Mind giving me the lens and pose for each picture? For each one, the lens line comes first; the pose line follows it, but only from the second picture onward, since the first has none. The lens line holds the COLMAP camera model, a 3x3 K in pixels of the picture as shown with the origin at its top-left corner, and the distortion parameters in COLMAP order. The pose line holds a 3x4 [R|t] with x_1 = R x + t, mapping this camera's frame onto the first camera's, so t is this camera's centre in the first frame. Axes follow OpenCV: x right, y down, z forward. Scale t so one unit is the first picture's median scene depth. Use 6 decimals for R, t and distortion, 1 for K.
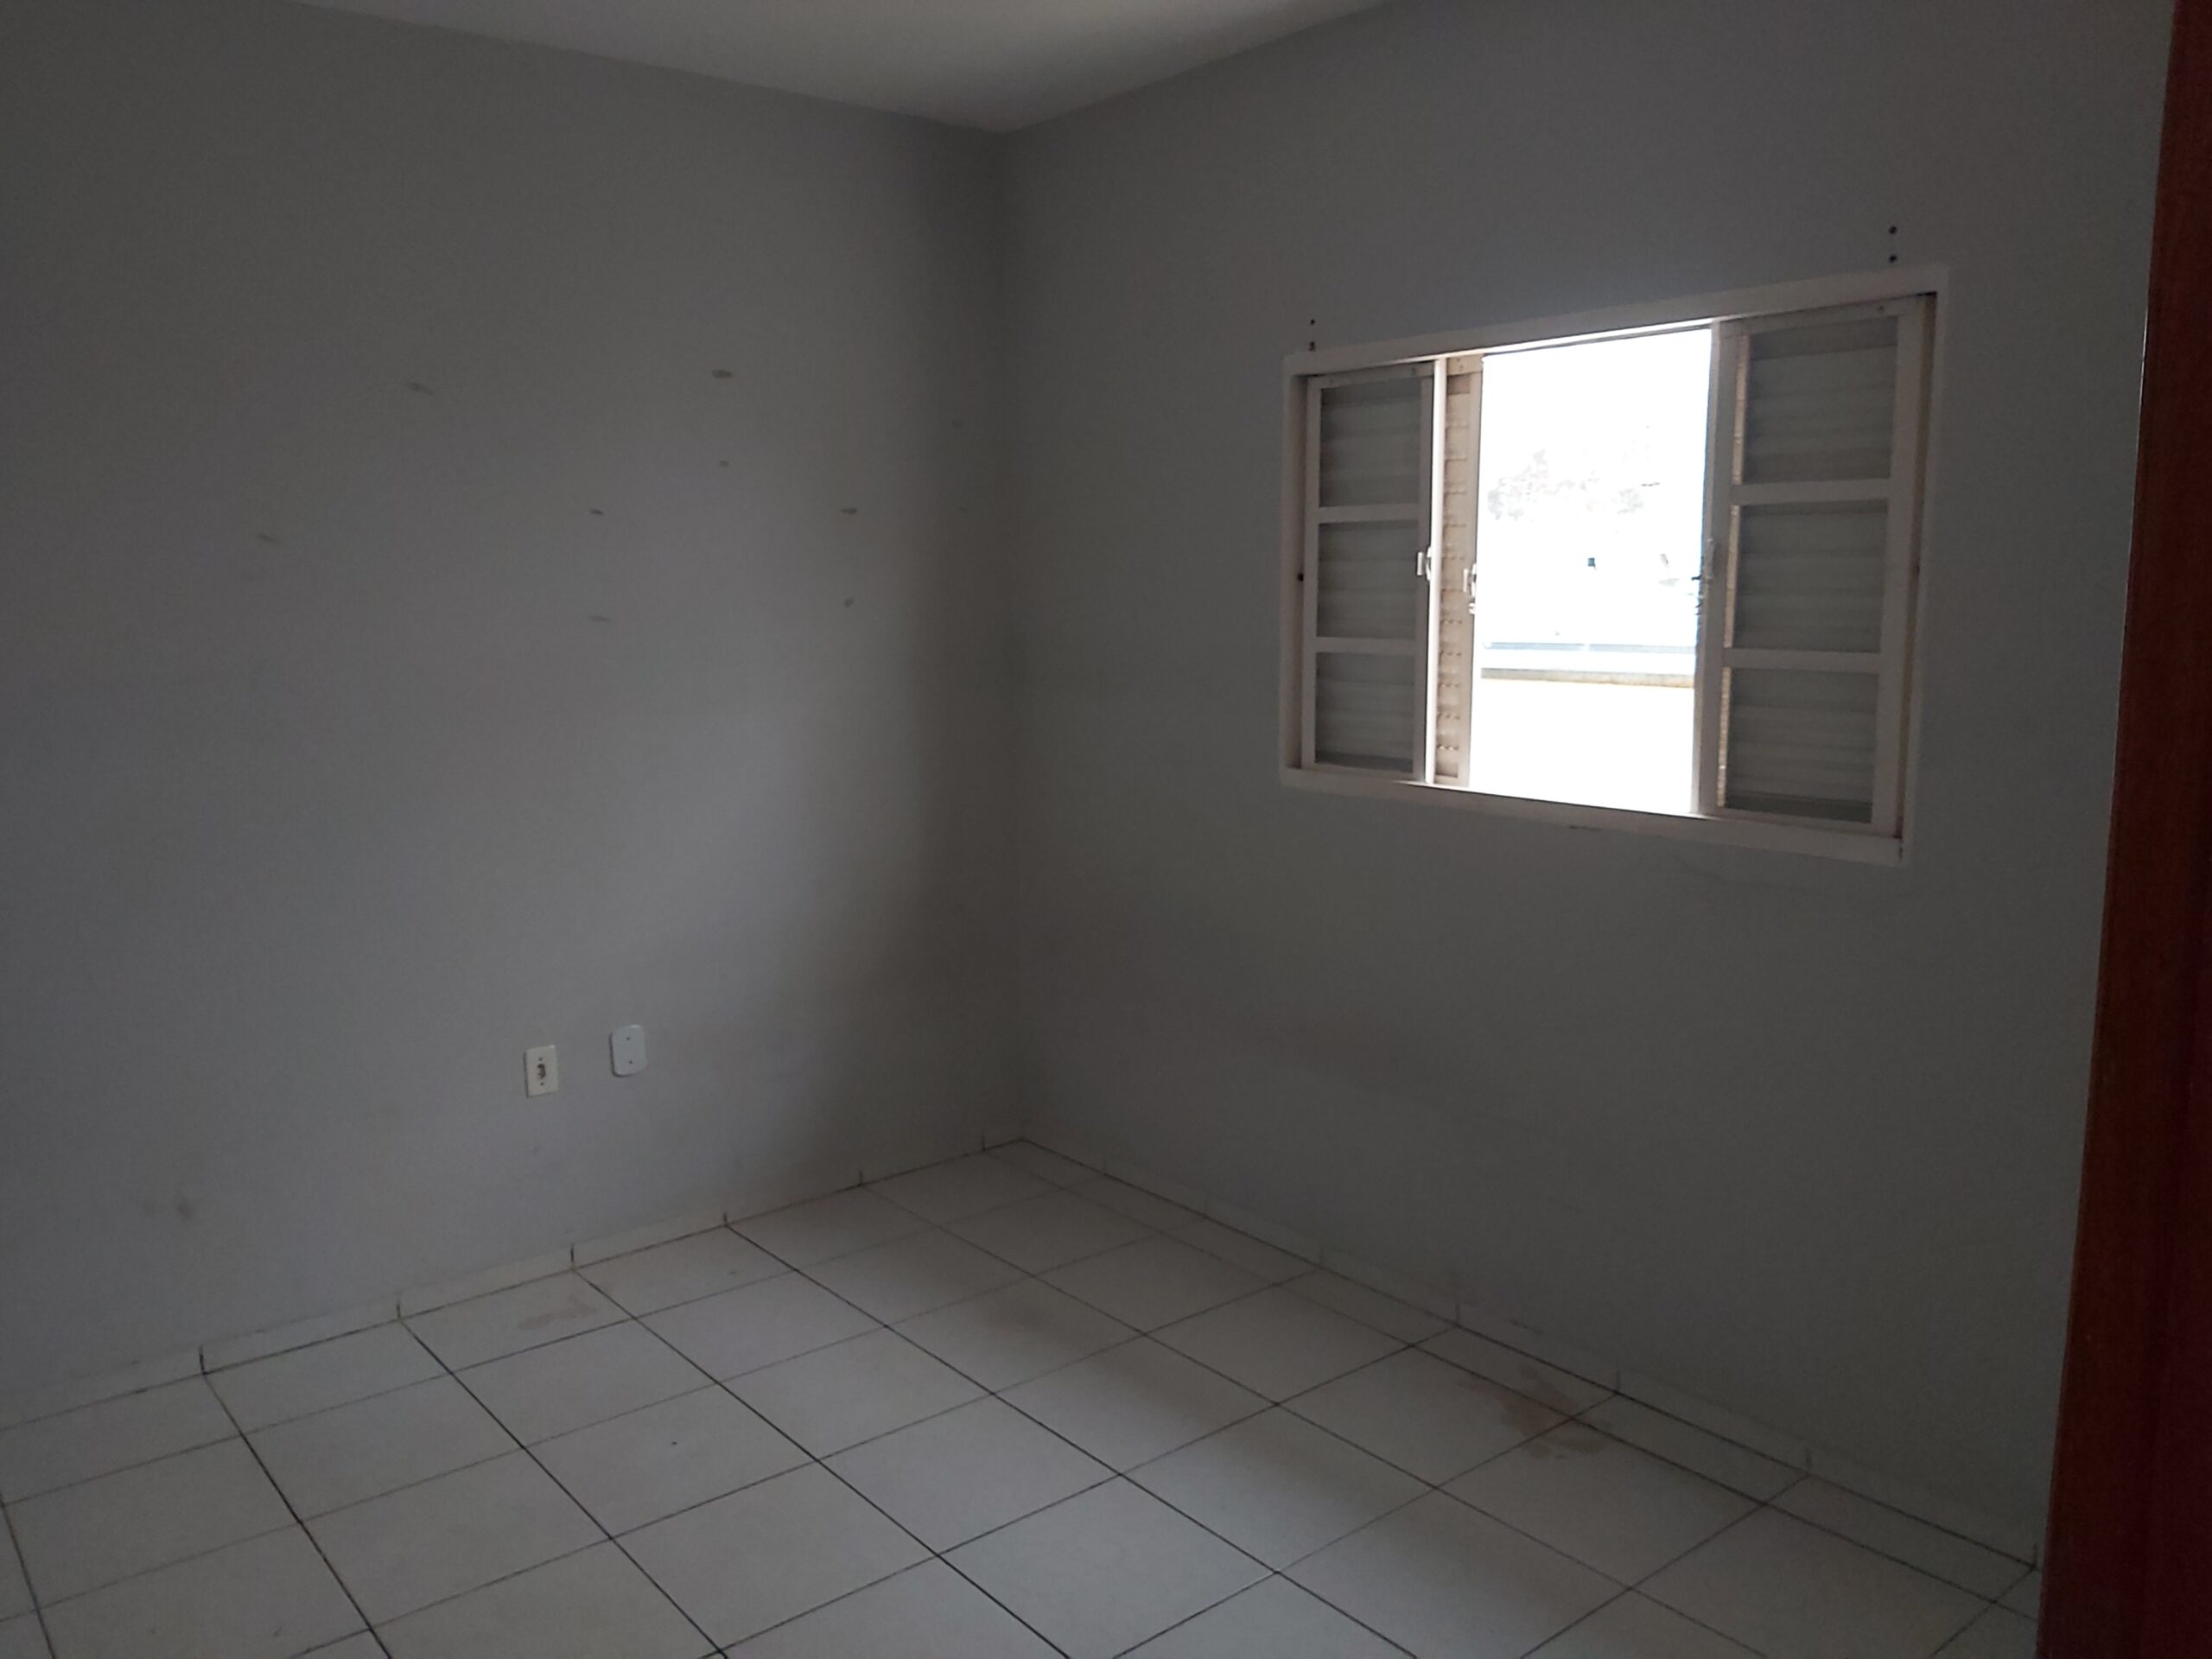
lens RADIAL K [[1710.5, 0, 1106.0], [0, 1710.5, 829.5], [0, 0, 1]] dist [0.002294, -0.001072]
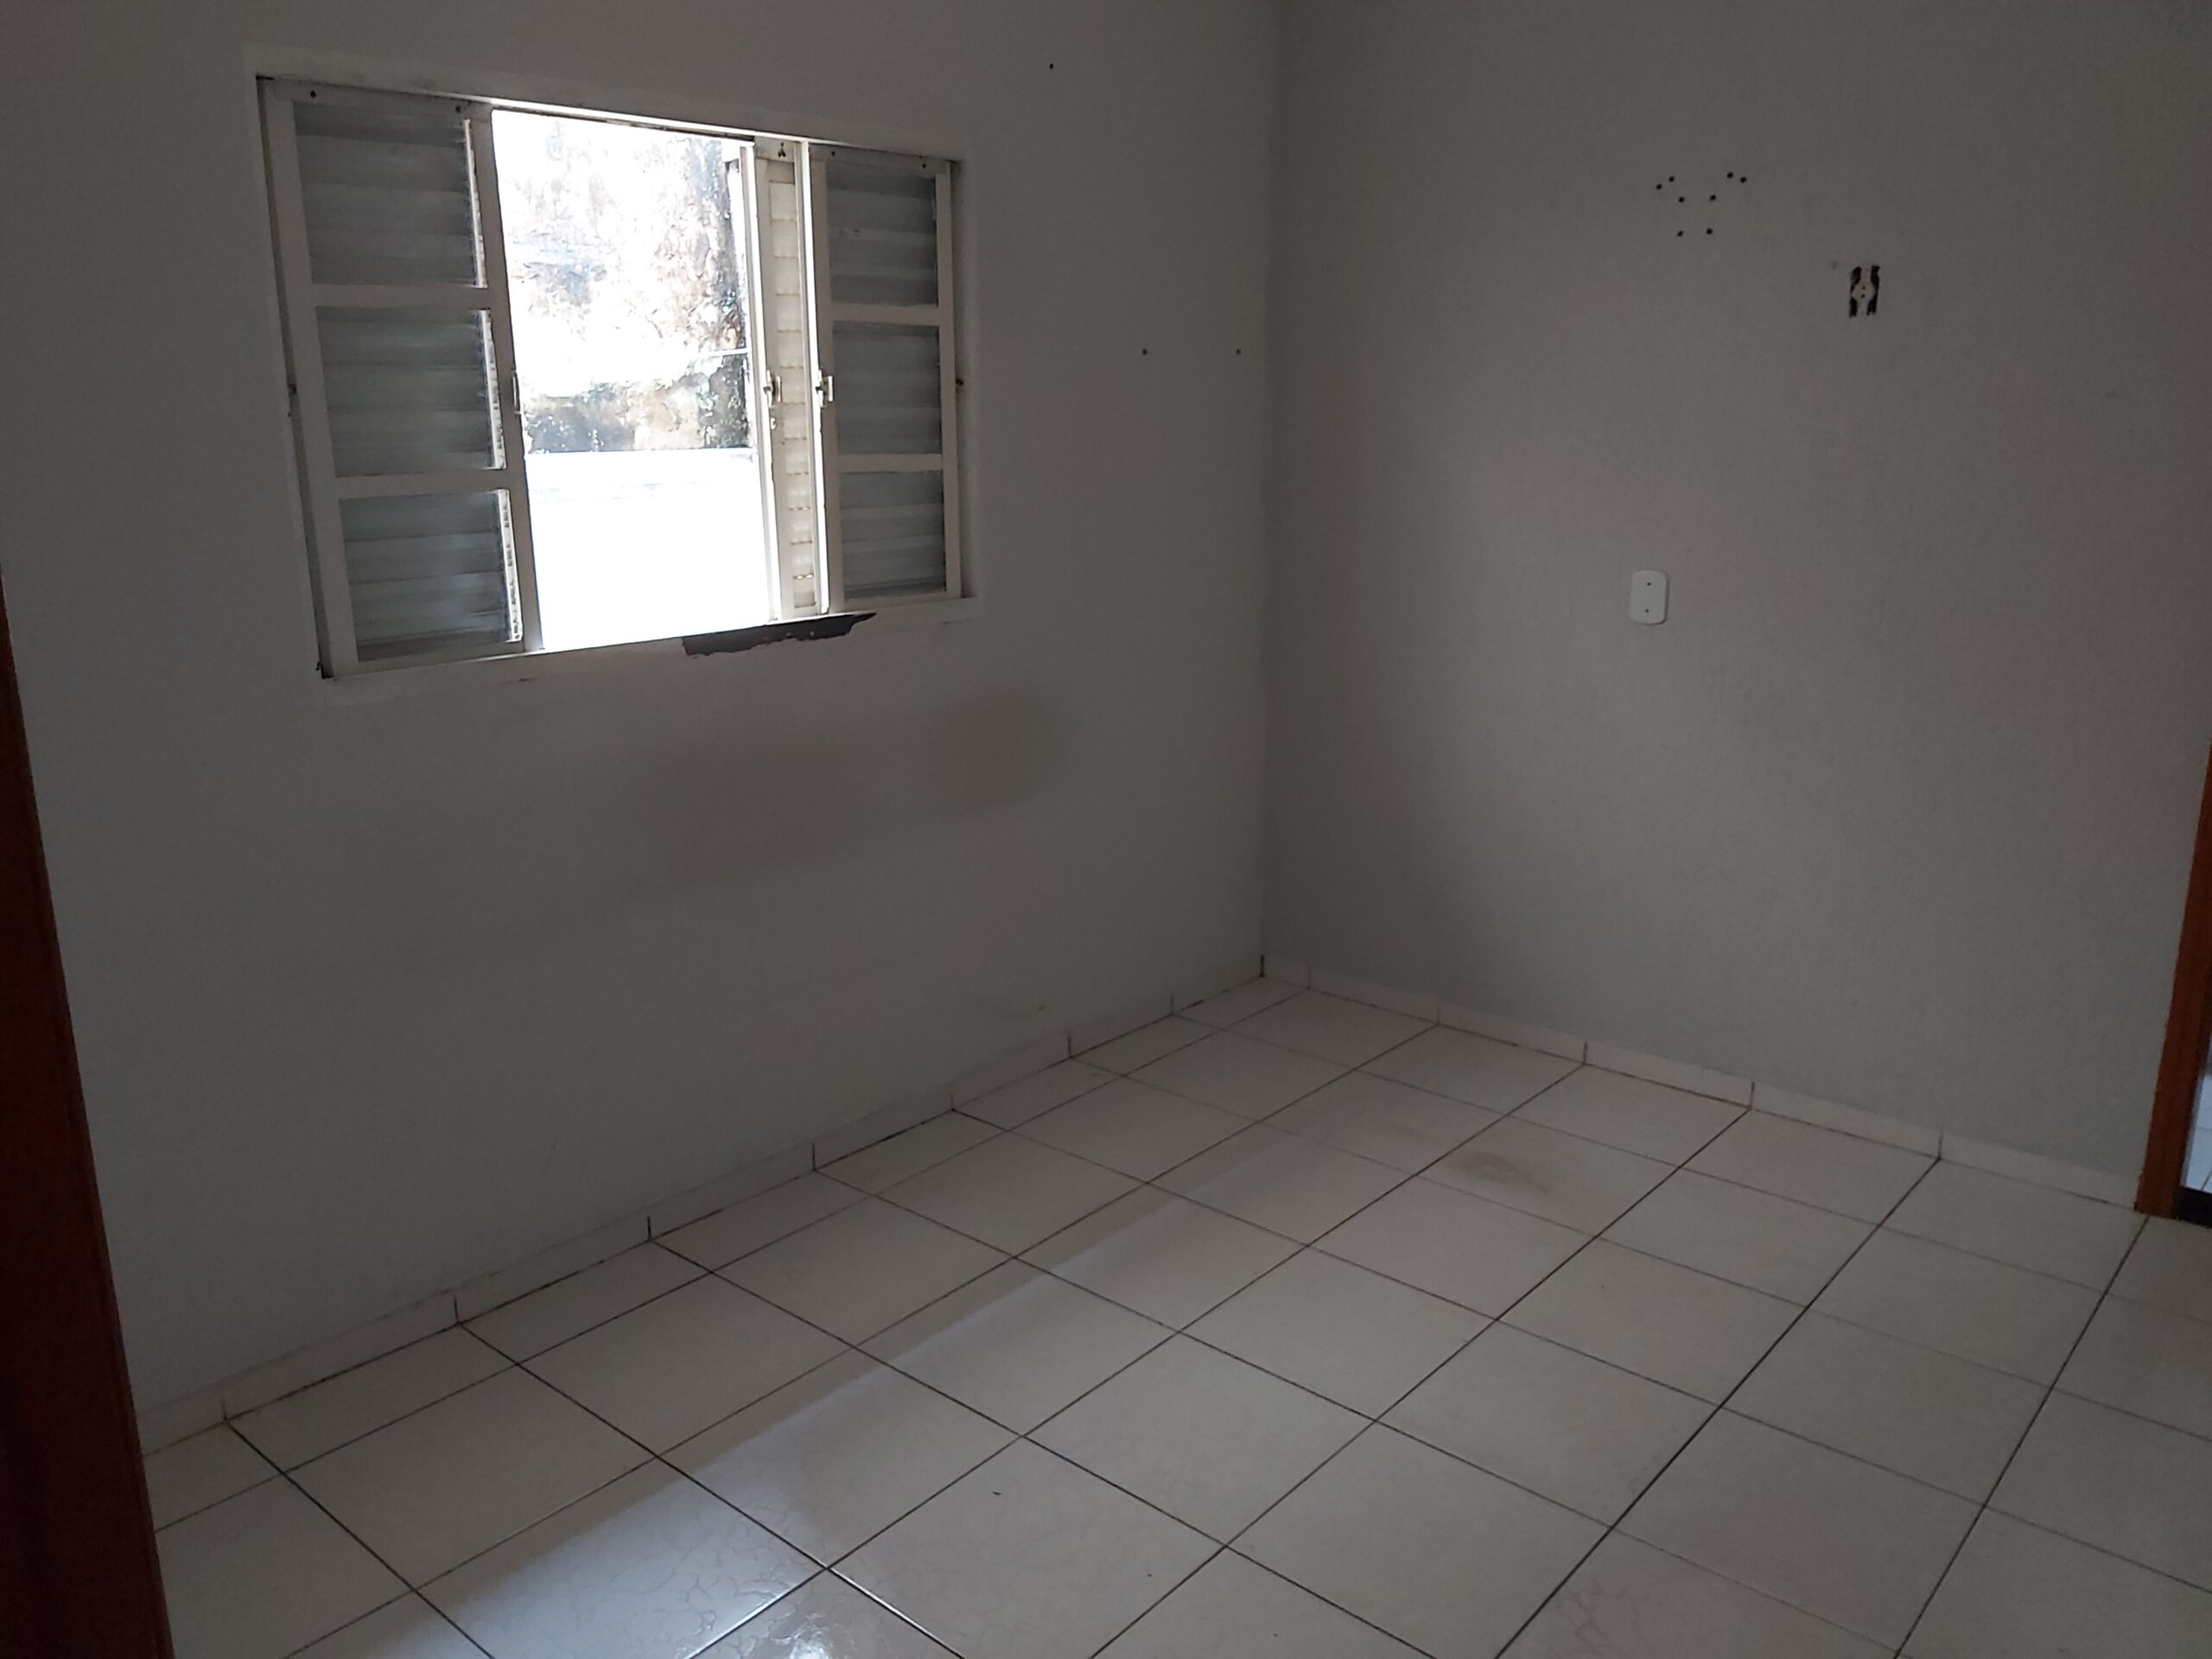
lens RADIAL K [[1710.5, 0, 1106.0], [0, 1710.5, 829.5], [0, 0, 1]] dist [0.002294, -0.001072]
pose [[-0.181490, -0.245359, 0.952292, -0.648399], [0.142768, 0.951541, 0.272375, -0.128494], [-0.972974, 0.185390, -0.137666, 0.867592]]
